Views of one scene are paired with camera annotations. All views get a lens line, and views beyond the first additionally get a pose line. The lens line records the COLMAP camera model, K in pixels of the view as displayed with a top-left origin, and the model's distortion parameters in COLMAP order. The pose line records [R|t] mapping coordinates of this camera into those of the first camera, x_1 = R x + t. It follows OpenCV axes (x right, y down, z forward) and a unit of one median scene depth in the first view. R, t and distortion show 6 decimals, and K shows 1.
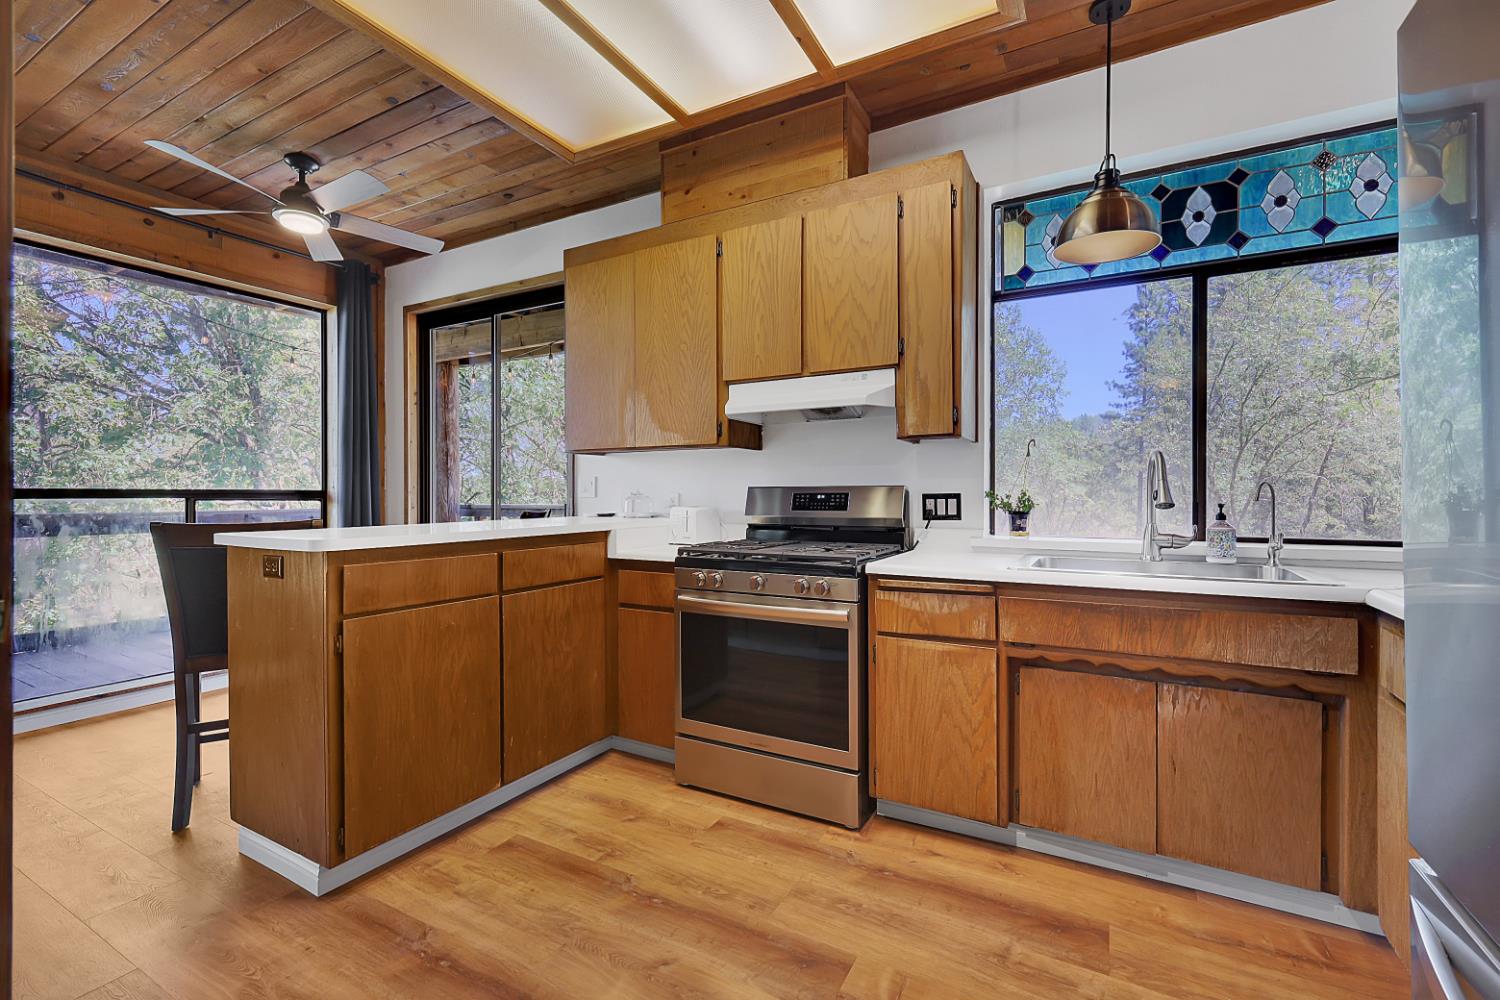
lens RADIAL K [[650.6, 0, 751.1], [0, 650.6, 491.8], [0, 0, 1]] dist [-0.000251, 0.000211]
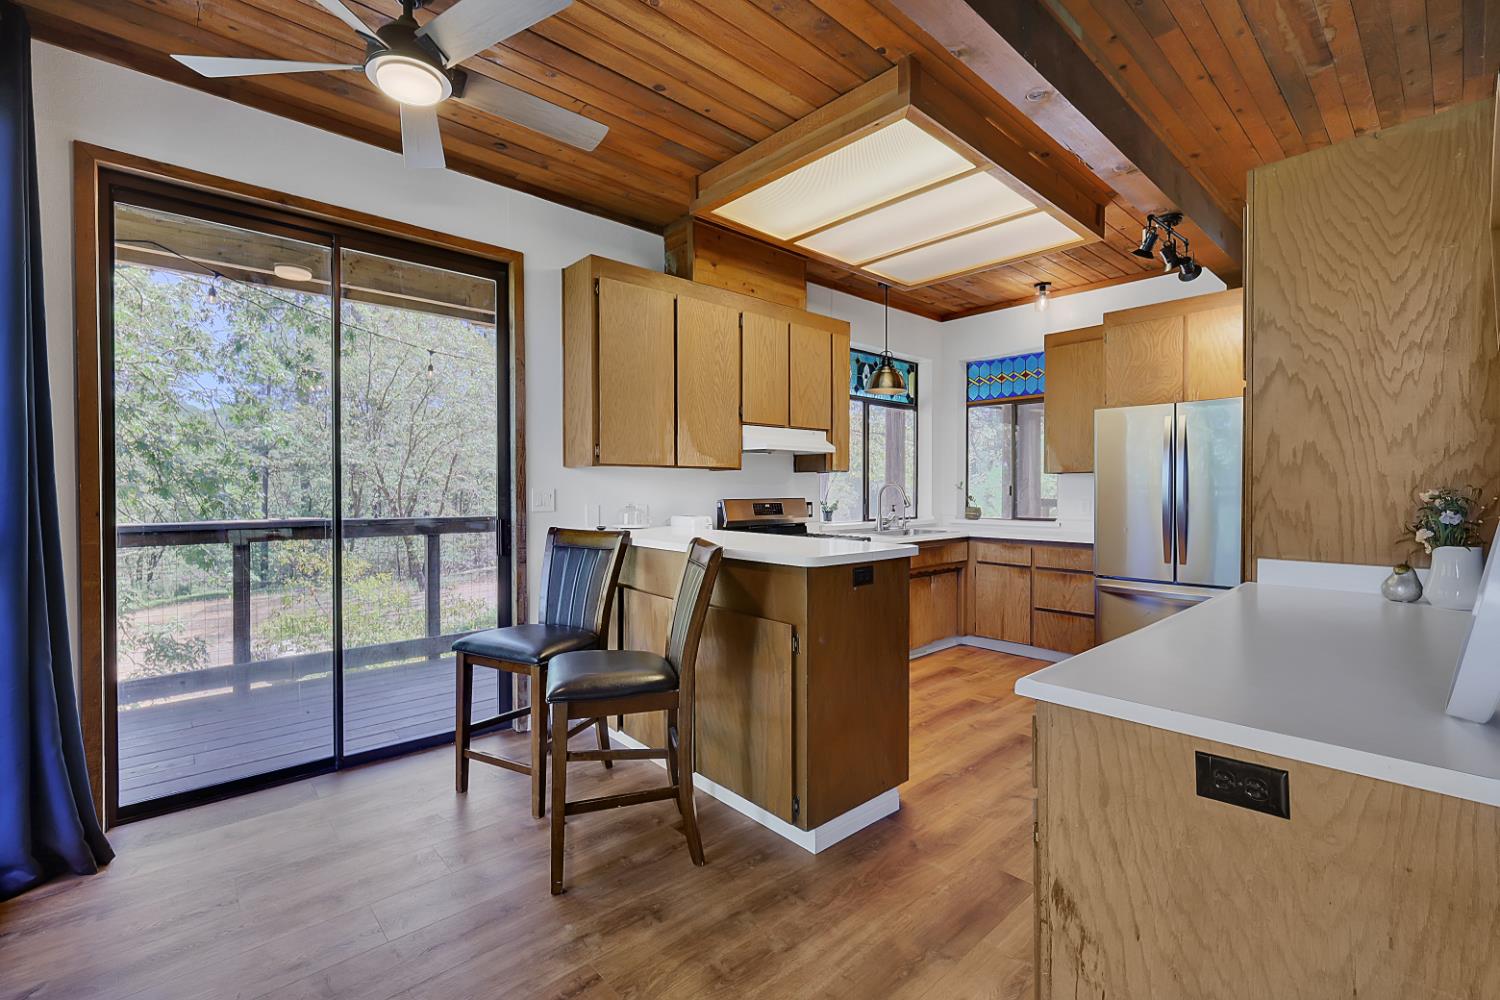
lens RADIAL K [[650.6, 0, 751.1], [0, 650.6, 491.8], [0, 0, 1]] dist [-0.000251, 0.000211]
pose [[0.320227, -0.003565, 0.947334, -1.541229], [-0.002239, 0.999987, 0.004520, -0.035965], [-0.947338, -0.003569, 0.320215, 0.646977]]
